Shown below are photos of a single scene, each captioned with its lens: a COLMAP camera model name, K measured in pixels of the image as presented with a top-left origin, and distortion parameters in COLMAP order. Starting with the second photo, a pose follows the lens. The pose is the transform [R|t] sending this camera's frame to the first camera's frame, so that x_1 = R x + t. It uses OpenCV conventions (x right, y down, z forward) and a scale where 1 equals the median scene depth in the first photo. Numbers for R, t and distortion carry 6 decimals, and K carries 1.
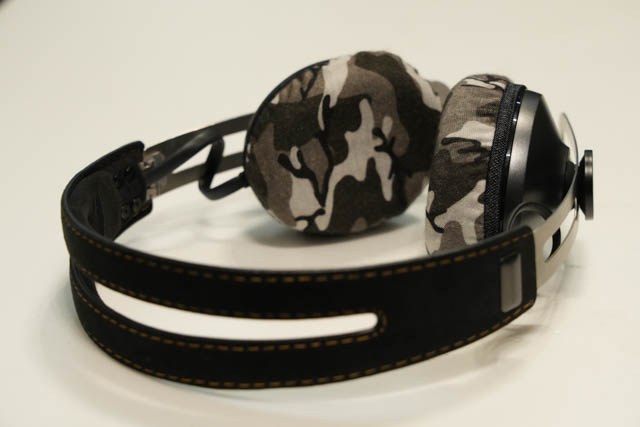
lens RADIAL K [[2070.6, 0, 320.0], [0, 2070.6, 213.5], [0, 0, 1]] dist [-0.119299, -0.806162]
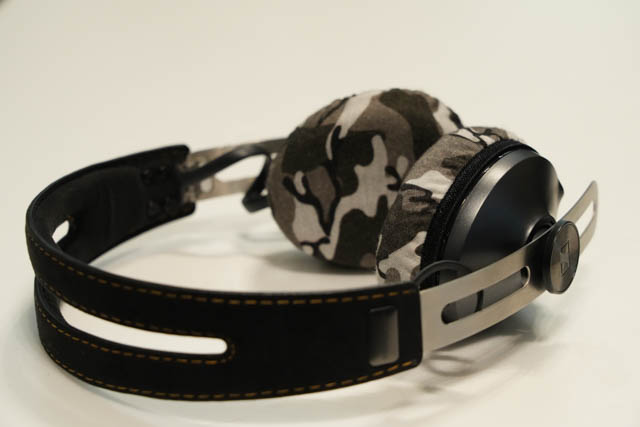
lens RADIAL K [[2070.6, 0, 320.0], [0, 2070.6, 213.5], [0, 0, 1]] dist [-0.119299, -0.806162]
pose [[0.908384, 0.158527, -0.386921, 0.387204], [-0.161229, 0.986582, 0.025695, -0.039431], [0.385803, 0.039042, 0.921755, 0.077172]]
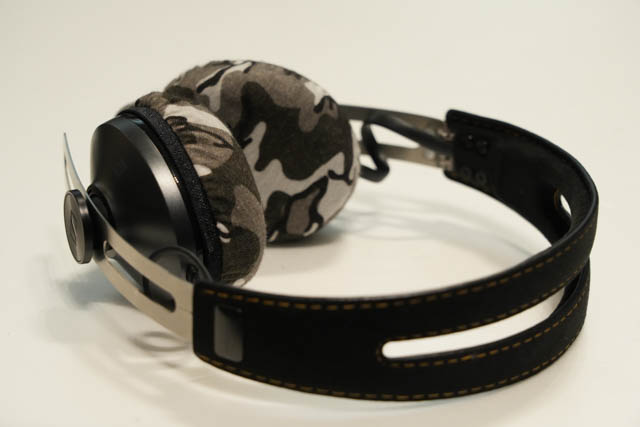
lens RADIAL K [[2070.6, 0, 320.0], [0, 2070.6, 213.5], [0, 0, 1]] dist [-0.119299, -0.806162]
pose [[-0.175427, -0.348279, 0.920830, -0.878620], [0.340922, 0.855971, 0.388697, -0.377324], [-0.923579, 0.382119, -0.031424, 1.004839]]
